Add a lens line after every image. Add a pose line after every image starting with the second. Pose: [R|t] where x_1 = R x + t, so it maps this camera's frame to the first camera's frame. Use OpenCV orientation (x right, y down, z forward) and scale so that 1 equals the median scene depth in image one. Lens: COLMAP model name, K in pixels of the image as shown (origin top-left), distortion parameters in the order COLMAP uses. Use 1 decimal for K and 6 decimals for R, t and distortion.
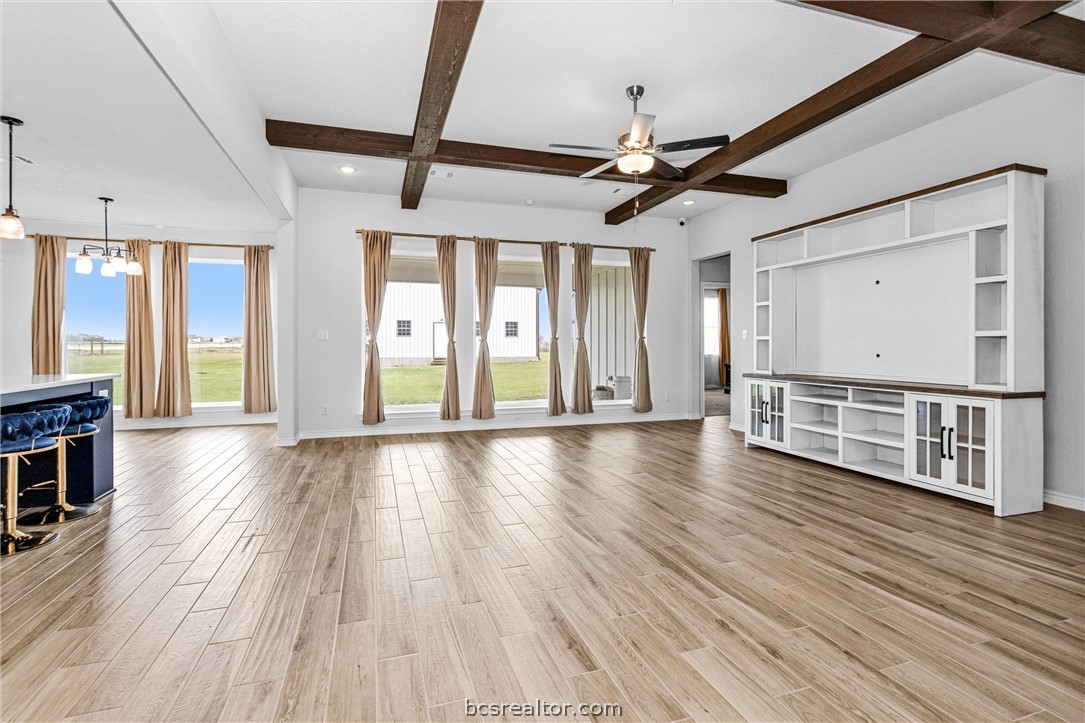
lens RADIAL K [[520.3, 0, 538.2], [0, 520.3, 348.3], [0, 0, 1]] dist [-0.003393, -0.000363]
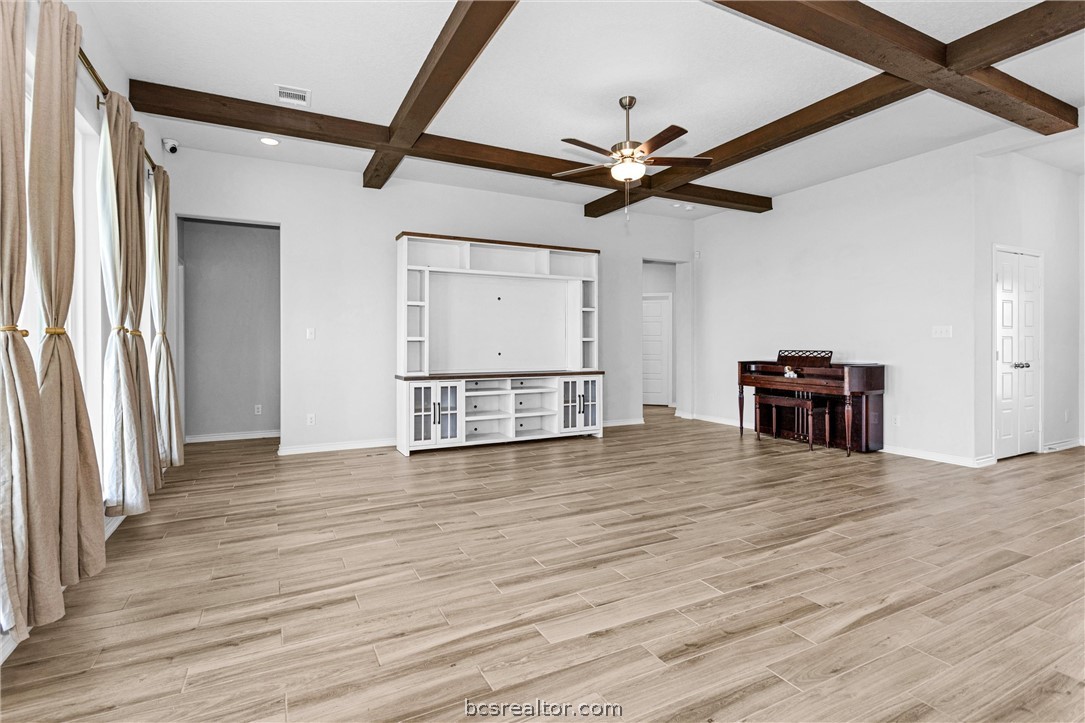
lens RADIAL K [[520.3, 0, 538.2], [0, 520.3, 348.3], [0, 0, 1]] dist [-0.003393, -0.000363]
pose [[-0.159884, -0.029654, 0.986690, -0.765650], [-0.008016, 0.999555, 0.028742, -0.042494], [-0.987103, -0.003314, -0.160051, 1.258259]]
